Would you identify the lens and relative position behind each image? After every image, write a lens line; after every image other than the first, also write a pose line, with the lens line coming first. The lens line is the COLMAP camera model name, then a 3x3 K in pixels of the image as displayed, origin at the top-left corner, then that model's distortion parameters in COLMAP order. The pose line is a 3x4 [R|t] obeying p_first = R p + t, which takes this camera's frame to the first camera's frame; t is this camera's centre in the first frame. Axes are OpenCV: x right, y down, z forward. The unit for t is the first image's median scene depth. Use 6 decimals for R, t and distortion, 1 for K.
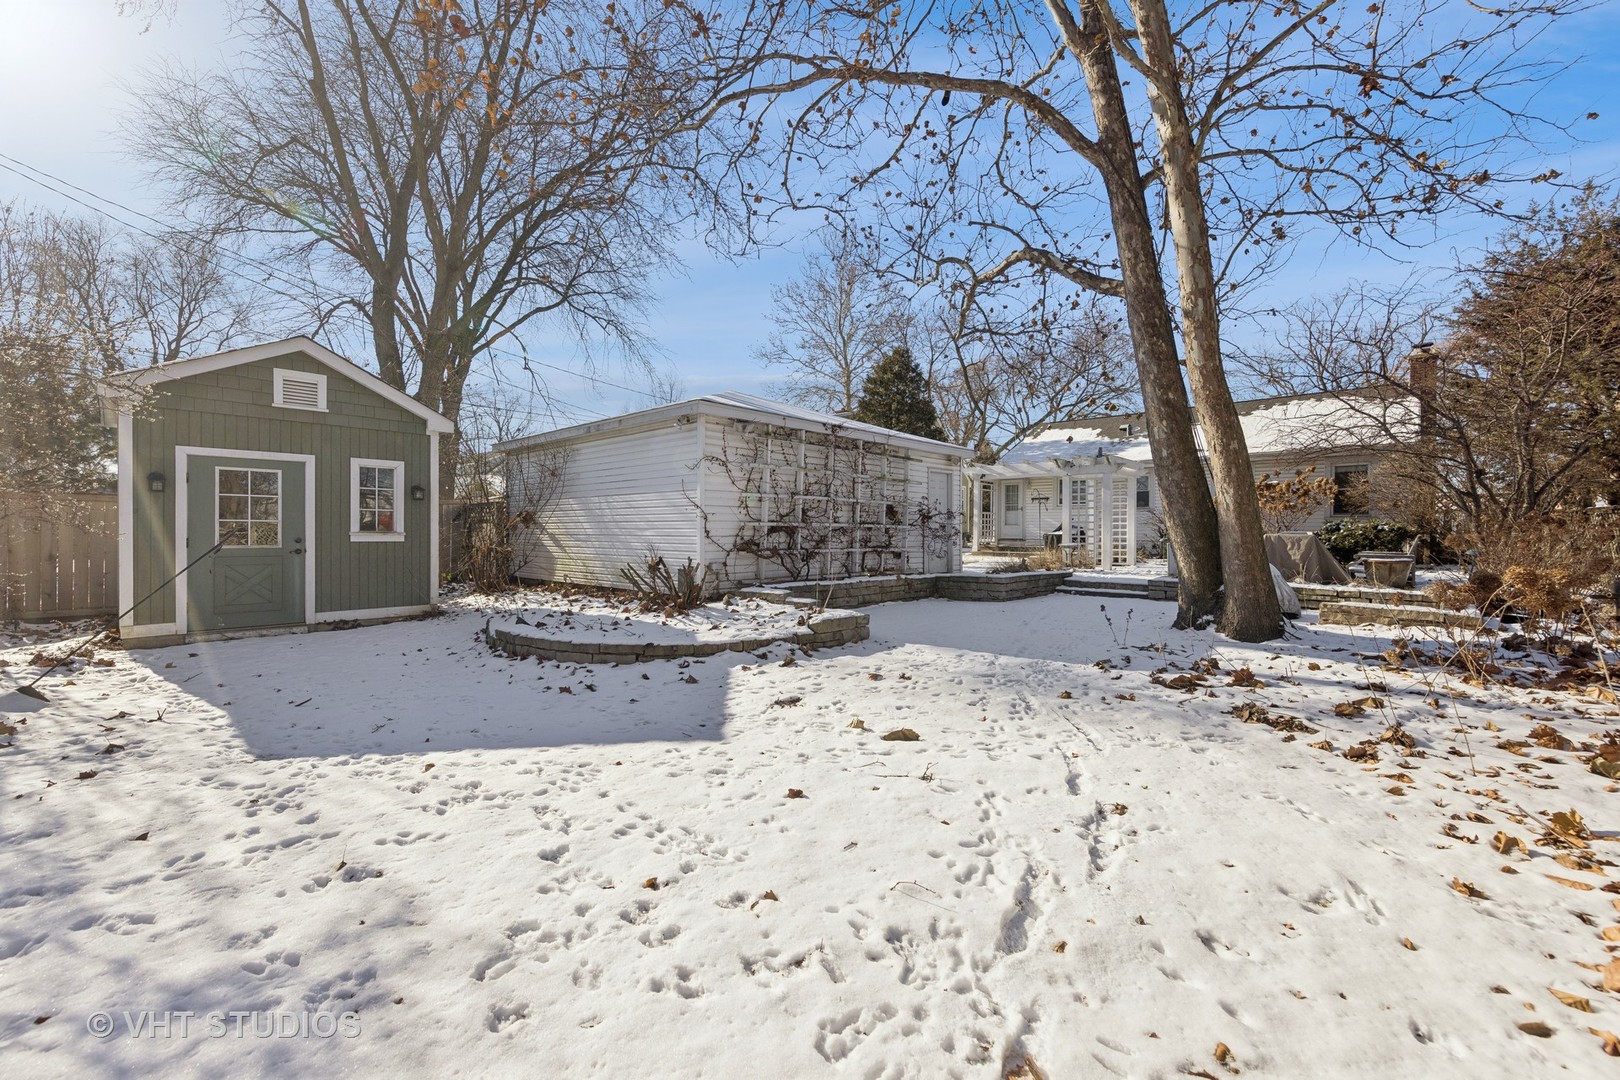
lens RADIAL K [[650.5, 0, 810.0], [0, 650.5, 540.0], [0, 0, 1]] dist [-0.000050, -0.000005]
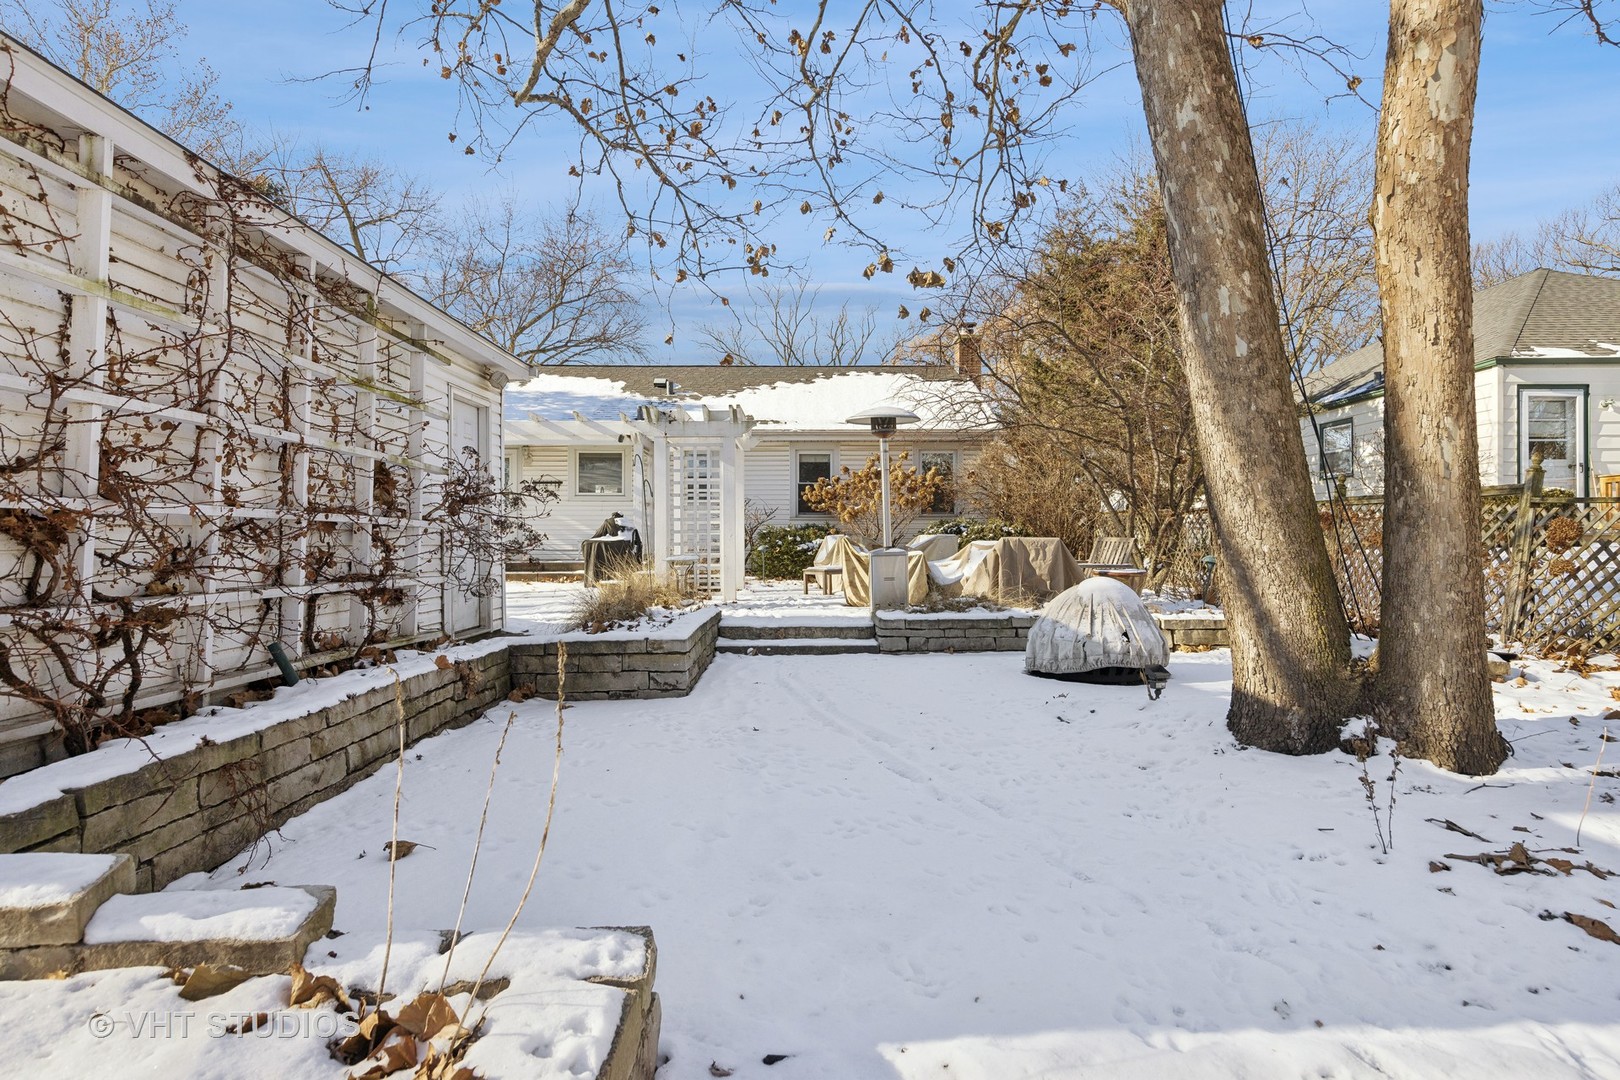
lens RADIAL K [[862.4, 0, 810.0], [0, 862.4, 540.0], [0, 0, 1]] dist [0.004485, 0.000241]
pose [[0.728103, -0.005886, 0.685442, -0.039346], [0.013579, 0.999891, -0.005837, -0.004233], [-0.685333, 0.013558, 0.728104, 0.516504]]
